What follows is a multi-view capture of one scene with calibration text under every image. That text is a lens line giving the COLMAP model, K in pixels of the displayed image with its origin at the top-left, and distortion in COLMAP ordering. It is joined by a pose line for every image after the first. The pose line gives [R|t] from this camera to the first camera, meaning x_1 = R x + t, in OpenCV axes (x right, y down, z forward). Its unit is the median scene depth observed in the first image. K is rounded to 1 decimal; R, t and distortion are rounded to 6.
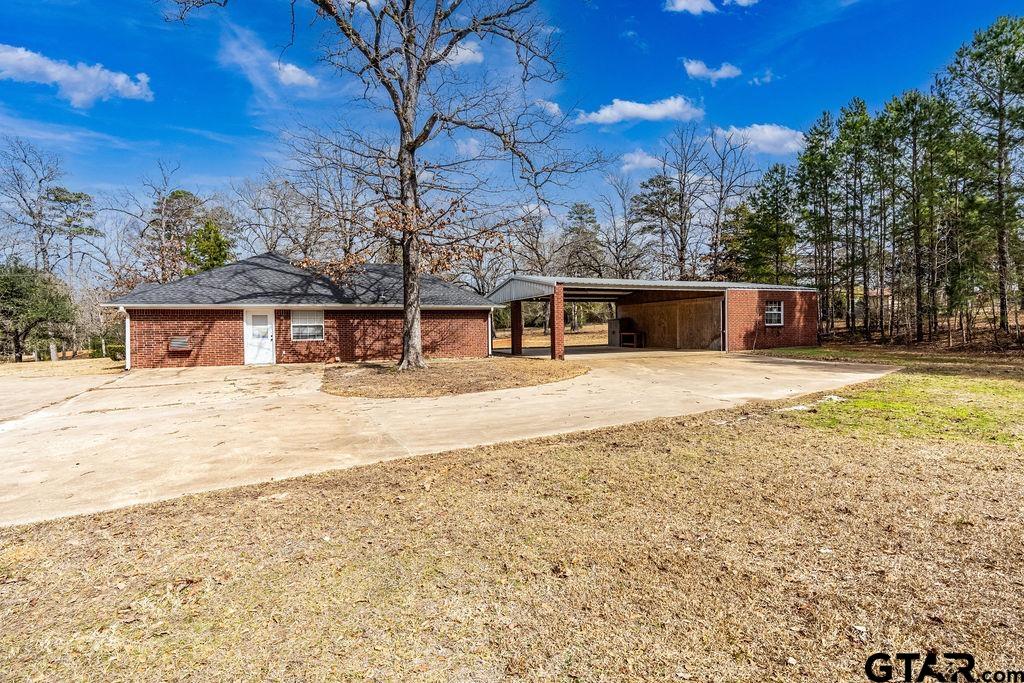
lens RADIAL K [[466.6, 0, 515.3], [0, 466.6, 341.6], [0, 0, 1]] dist [-0.000729, -0.000123]
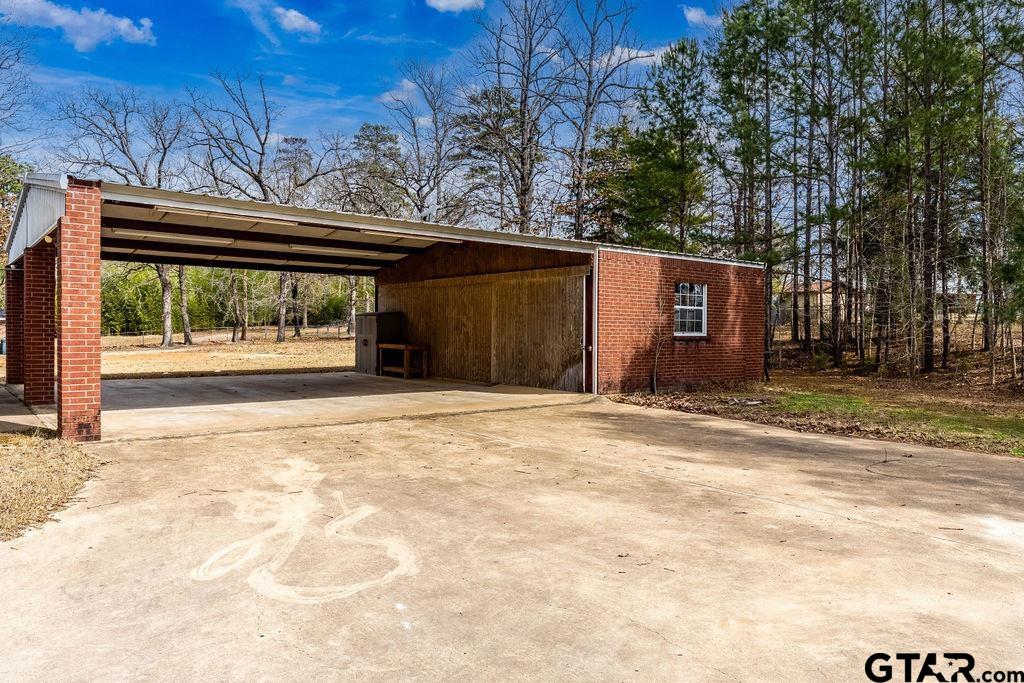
lens RADIAL K [[709.4, 0, 513.2], [0, 709.4, 342.4], [0, 0, 1]] dist [0.009021, 0.001263]
pose [[0.951787, 0.017040, 0.306285, 0.138088], [-0.013490, 0.999815, -0.013704, -0.012966], [-0.306462, 0.008911, 0.951841, 0.306869]]
